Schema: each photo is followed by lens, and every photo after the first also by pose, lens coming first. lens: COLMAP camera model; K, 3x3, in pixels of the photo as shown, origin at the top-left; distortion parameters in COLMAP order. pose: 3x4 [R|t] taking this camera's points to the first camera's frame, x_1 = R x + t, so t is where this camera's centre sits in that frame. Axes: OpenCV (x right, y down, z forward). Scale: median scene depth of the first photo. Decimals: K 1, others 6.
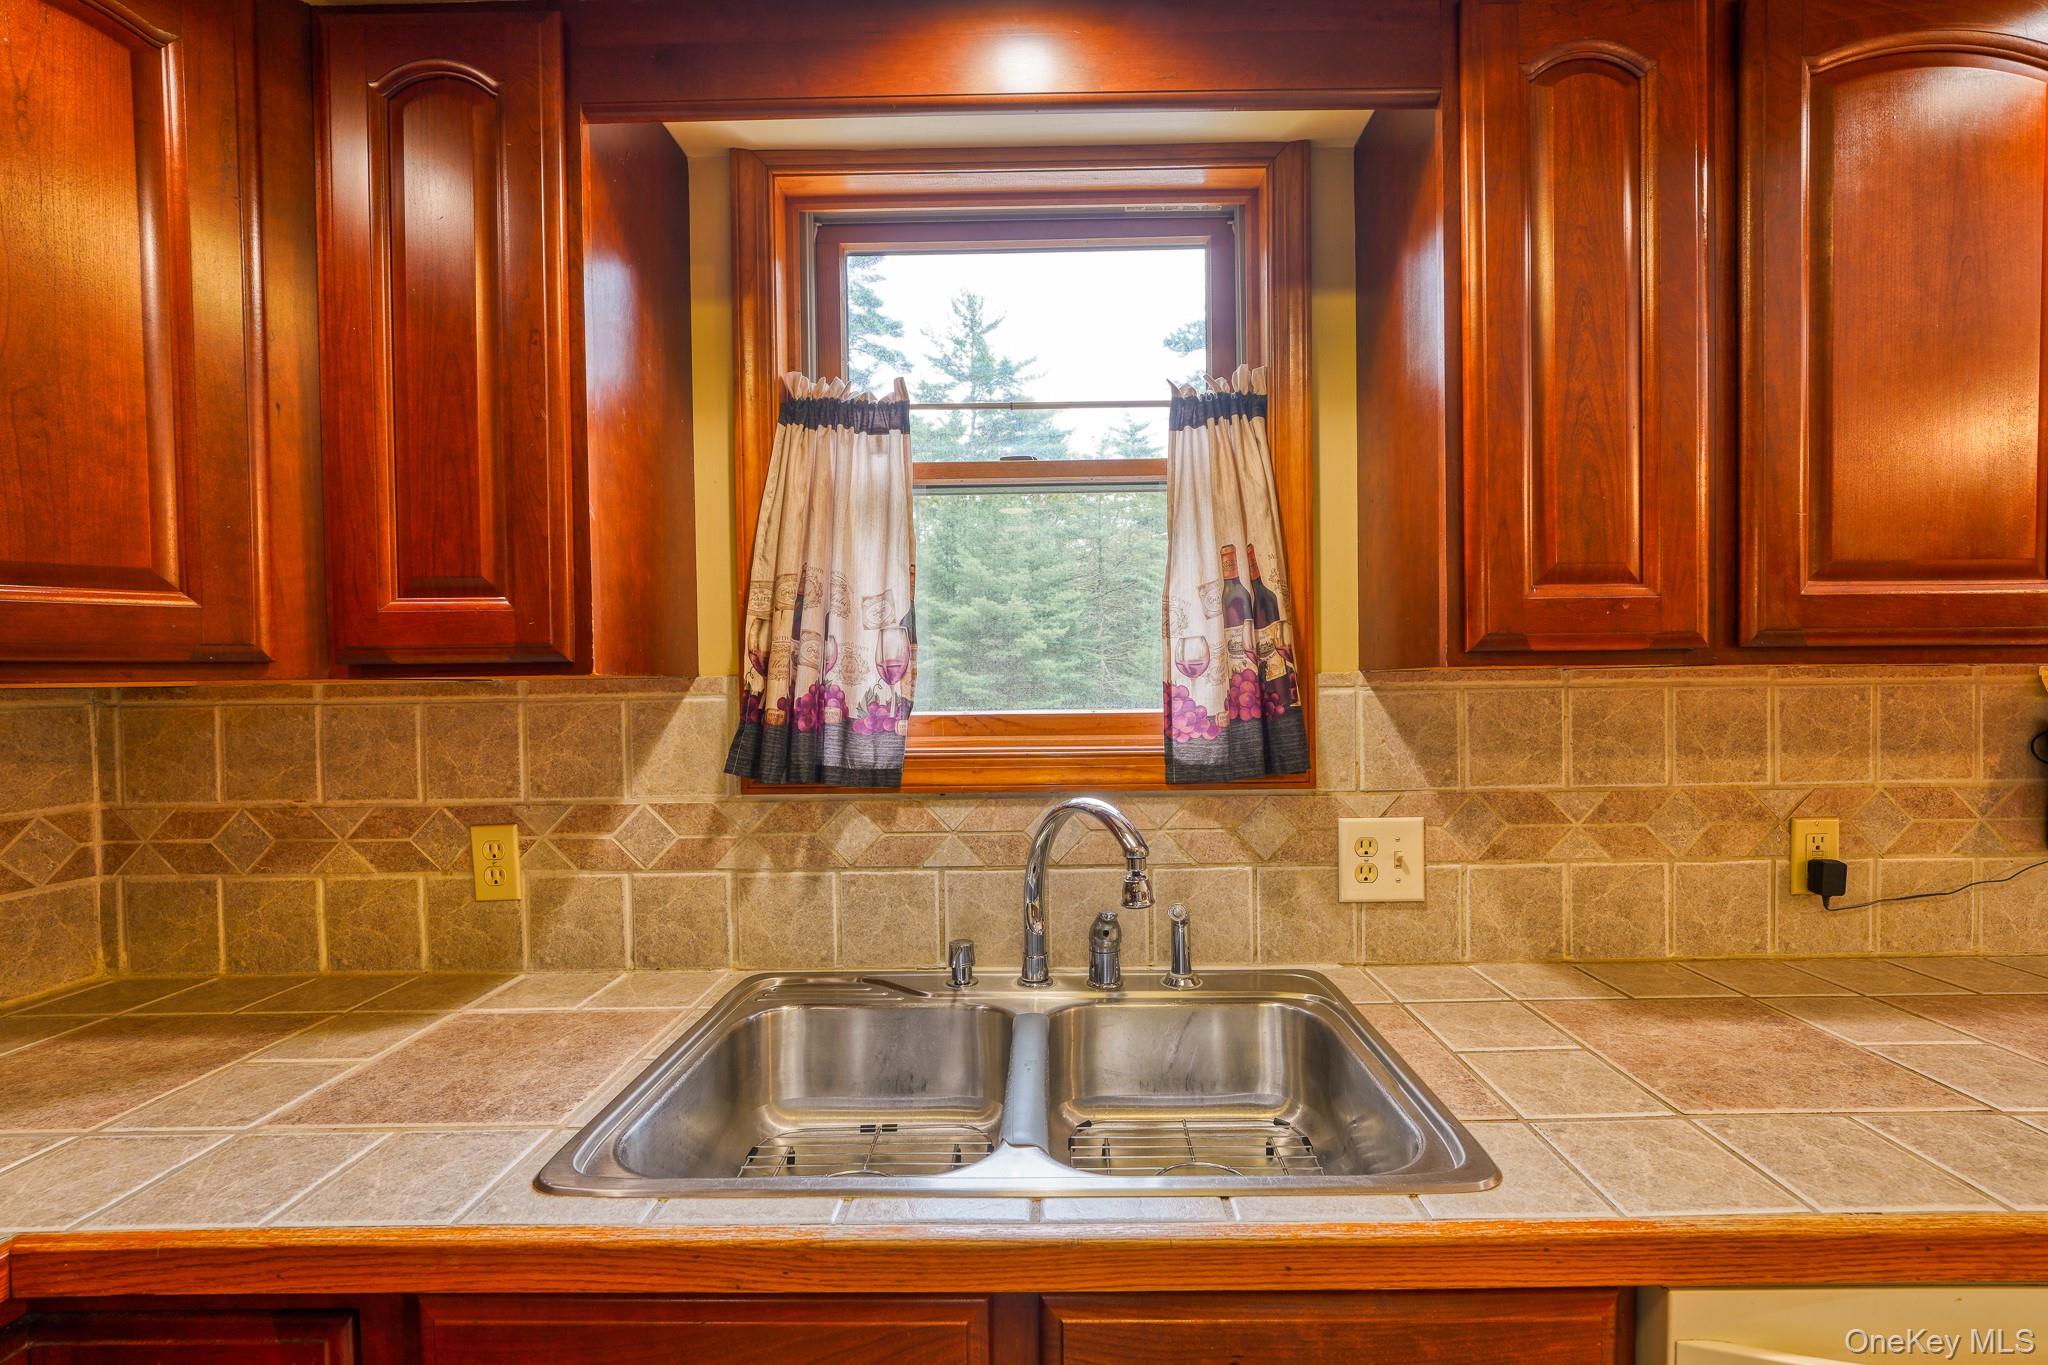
lens RADIAL K [[866.6, 0, 1059.6], [0, 866.6, 704.3], [0, 0, 1]] dist [-0.008821, 0.000551]
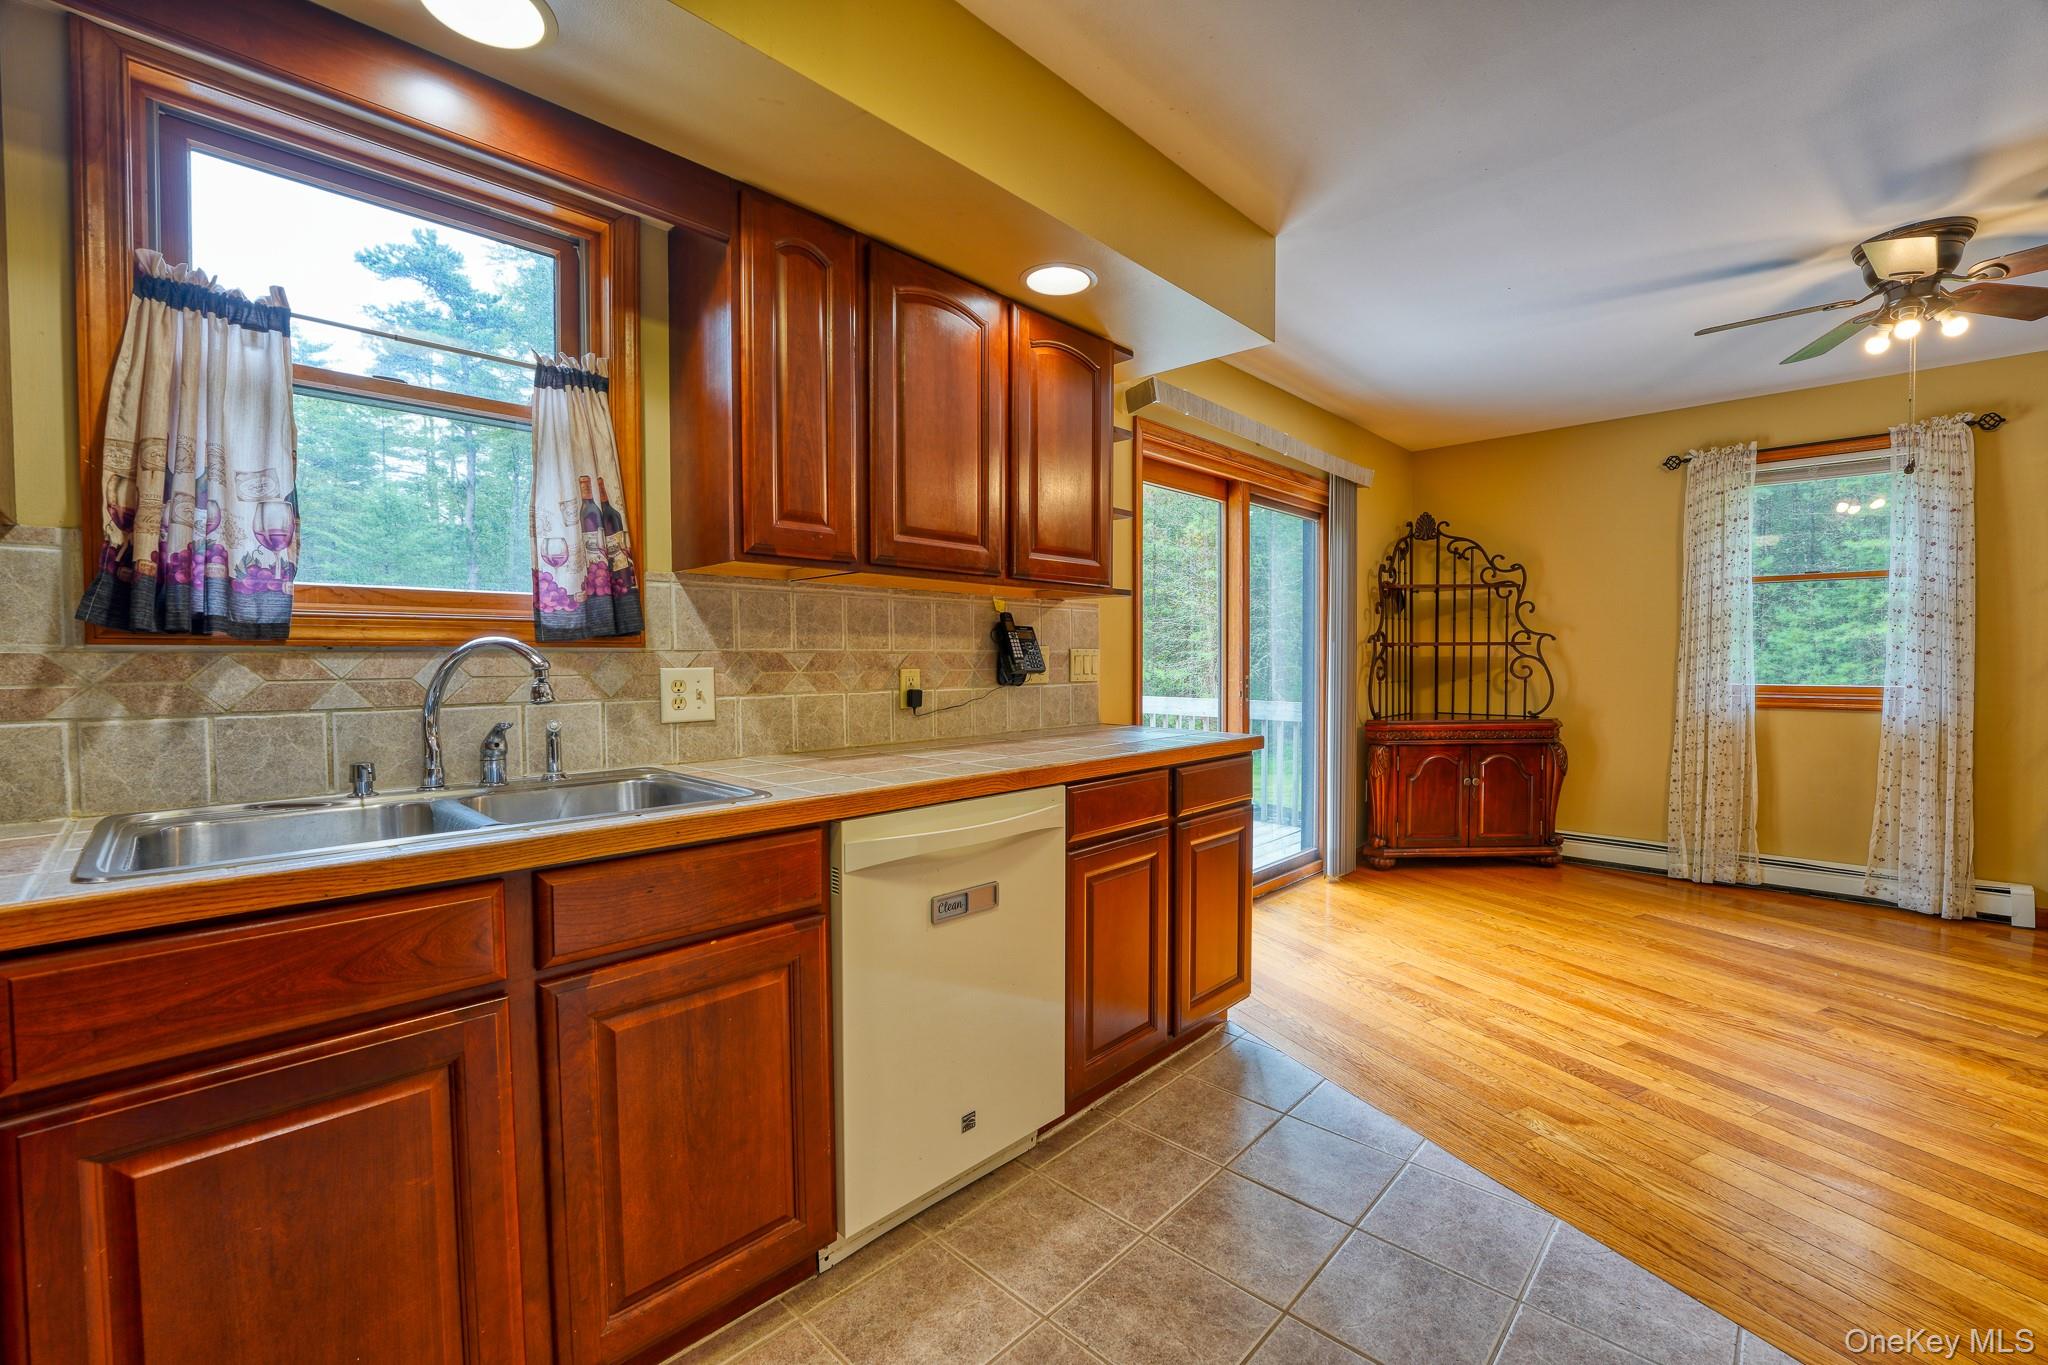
lens RADIAL K [[826.7, 0, 1024.0], [0, 826.7, 682.5], [0, 0, 1]] dist [-0.038253, 0.006394]
pose [[0.687197, -0.012668, 0.726361, -0.284043], [0.013388, 0.999899, 0.004773, 0.158552], [-0.726348, 0.006445, 0.687297, -0.449876]]
